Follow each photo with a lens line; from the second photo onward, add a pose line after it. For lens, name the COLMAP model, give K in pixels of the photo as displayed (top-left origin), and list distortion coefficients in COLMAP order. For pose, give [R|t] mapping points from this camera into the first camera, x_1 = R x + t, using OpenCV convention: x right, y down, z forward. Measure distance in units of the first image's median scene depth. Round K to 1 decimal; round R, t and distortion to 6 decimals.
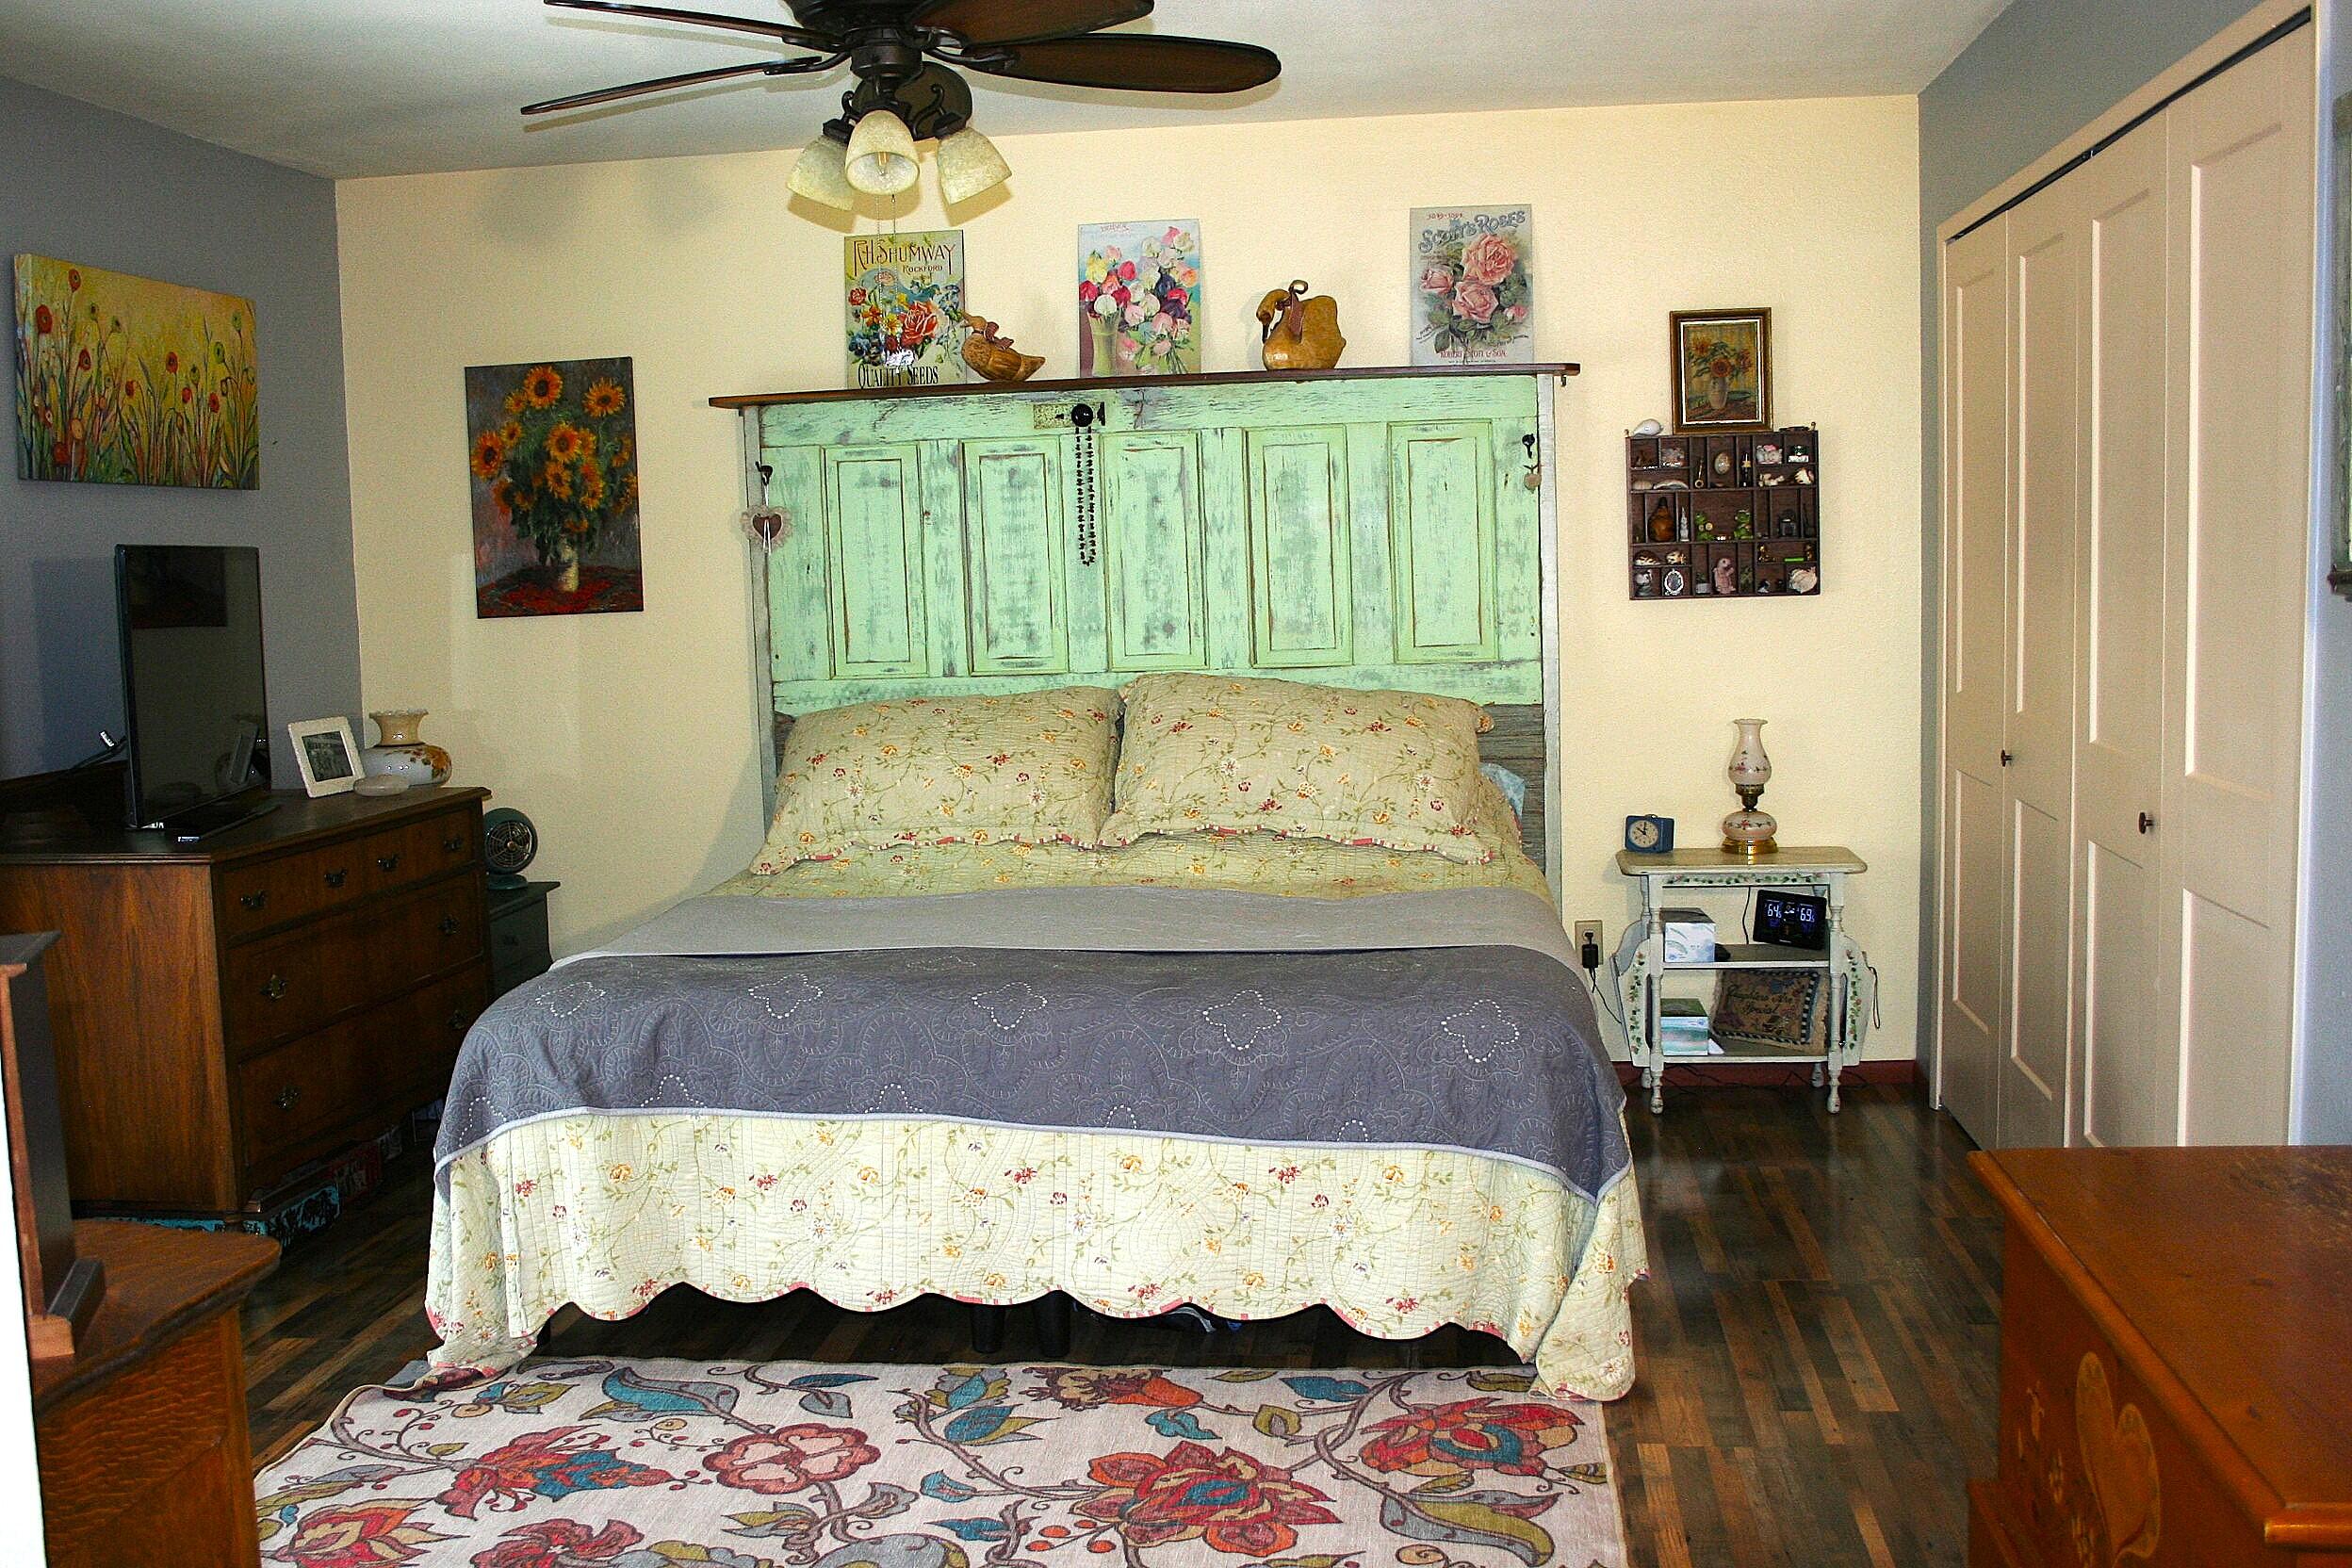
lens RADIAL K [[2299.7, 0, 1176.0], [0, 2299.7, 784.0], [0, 0, 1]] dist [-0.119464, 0.156847]
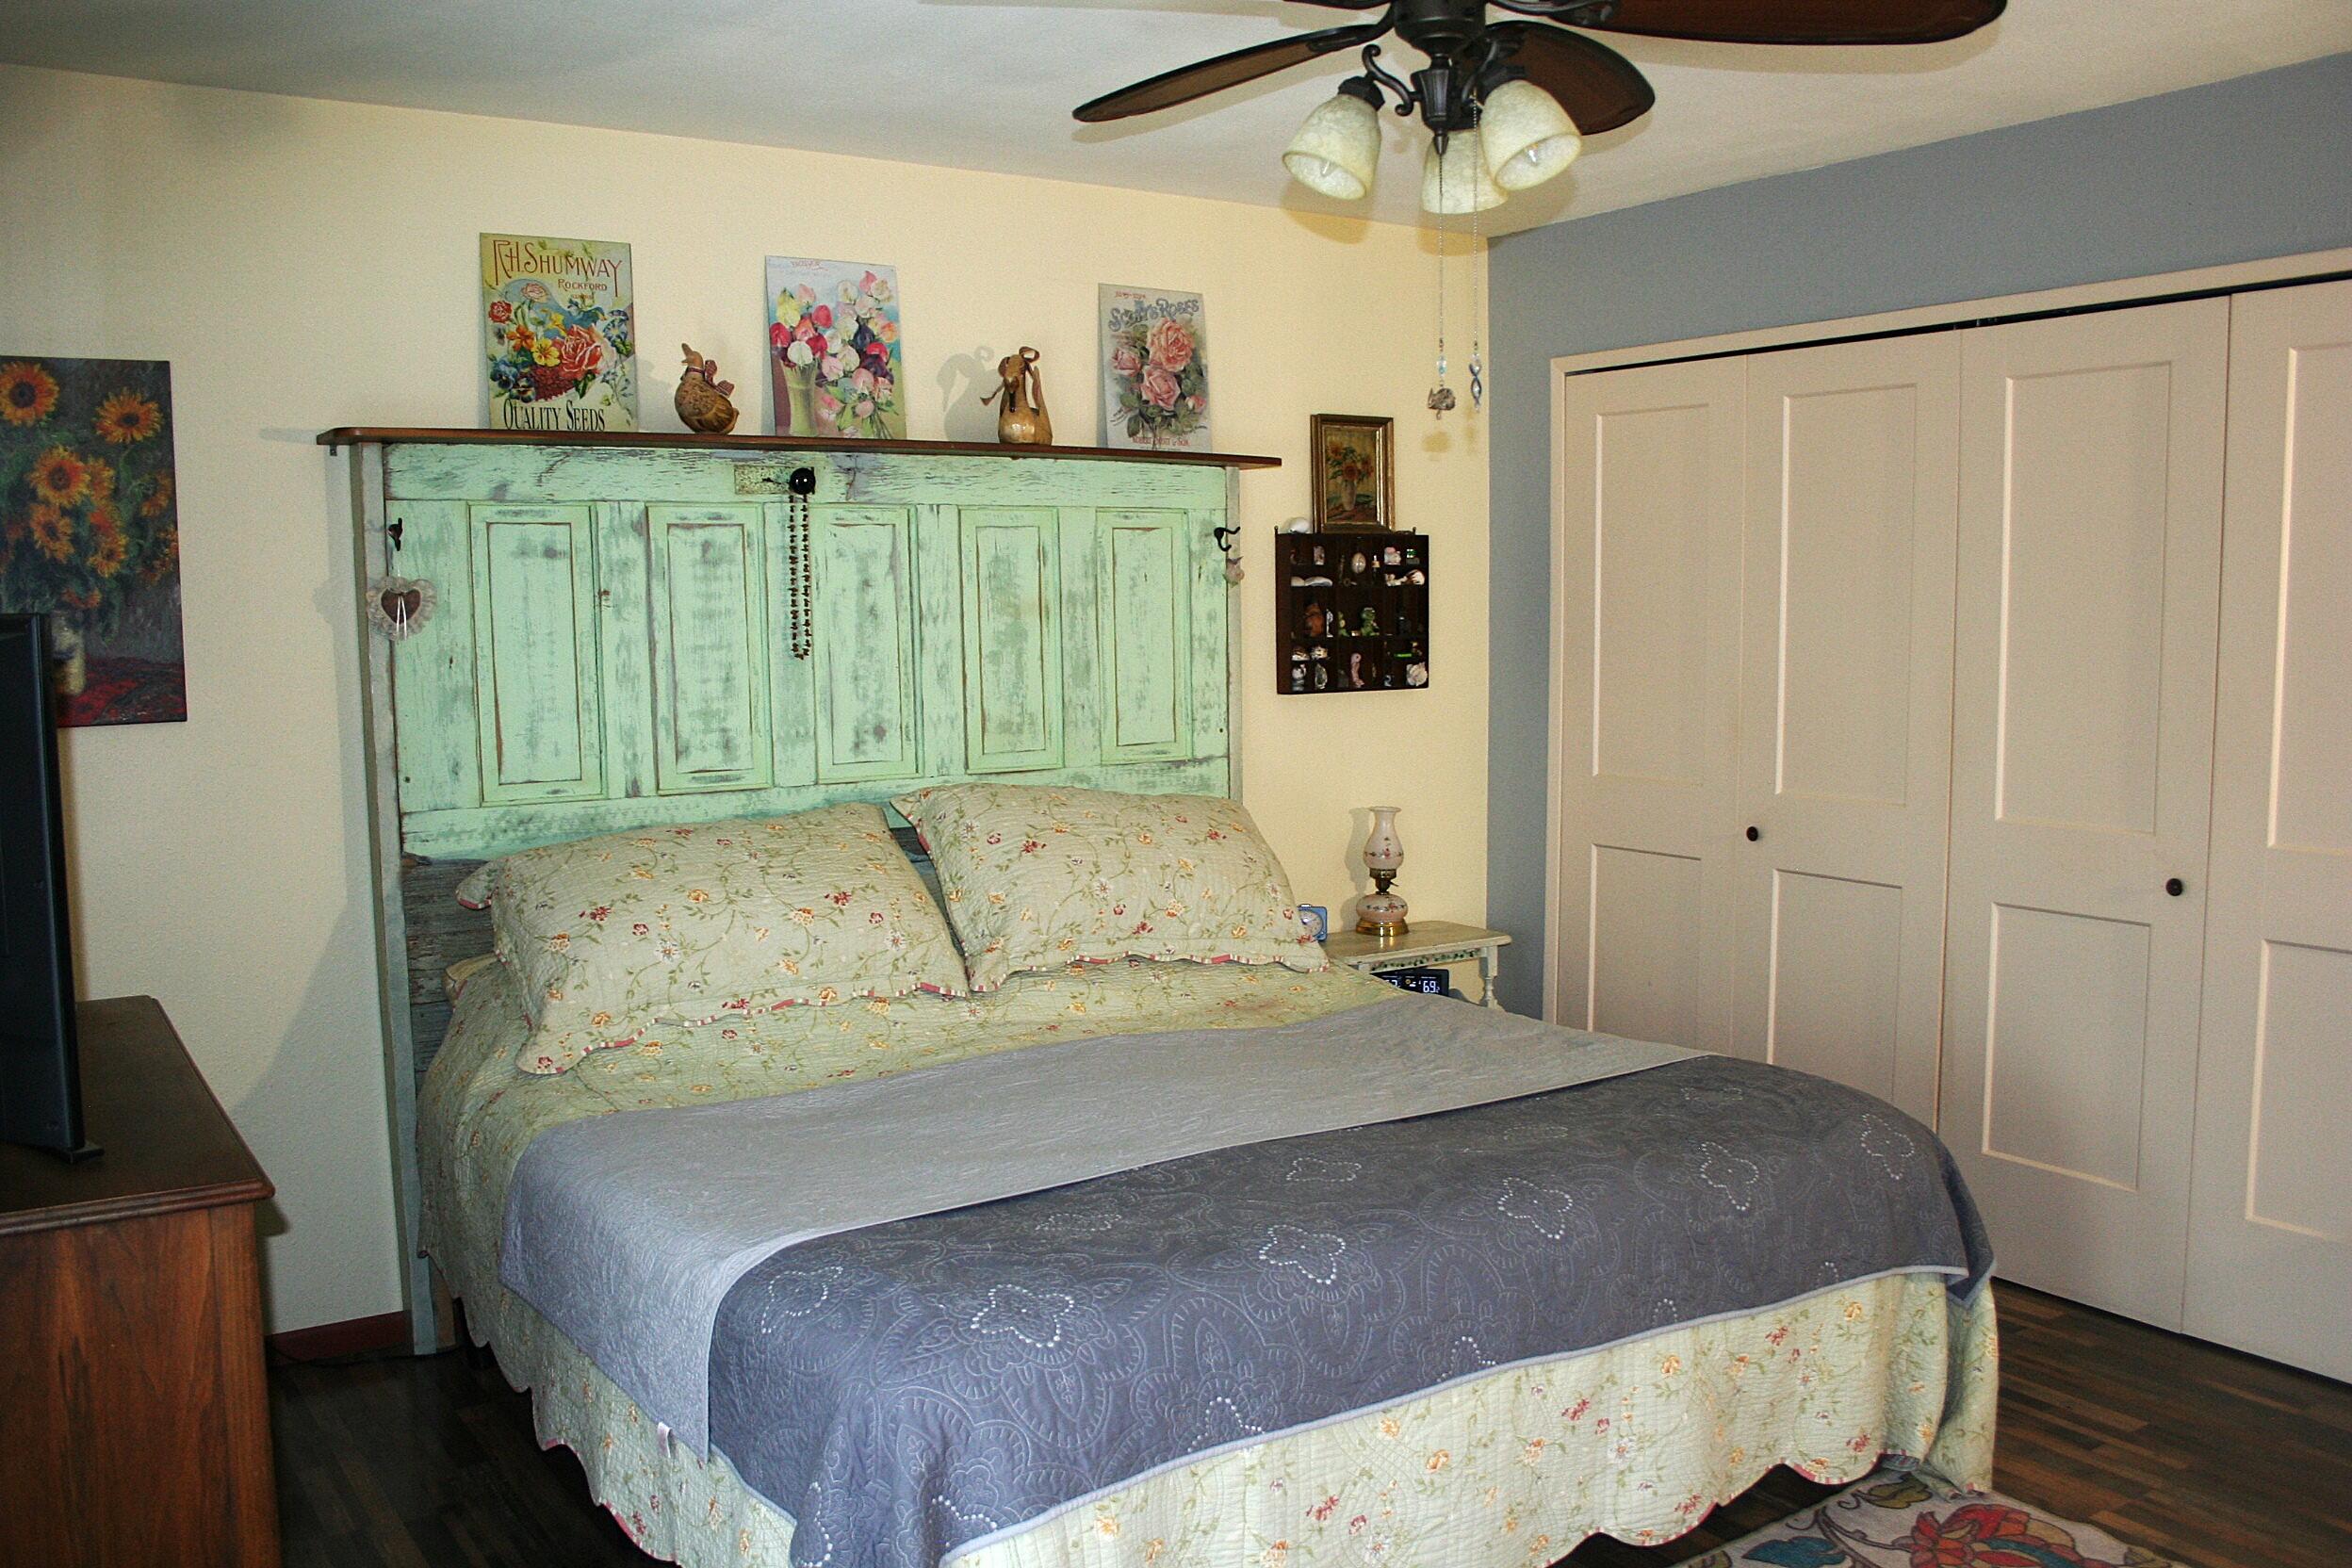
lens RADIAL K [[1983.3, 0, 1184.2], [0, 1983.3, 801.2], [0, 0, 1]] dist [-0.141210, 0.112384]
pose [[0.760649, -0.041330, 0.647847, -0.403784], [0.053728, 0.998555, 0.000620, -0.036092], [-0.646936, 0.034336, 0.761770, 0.360643]]
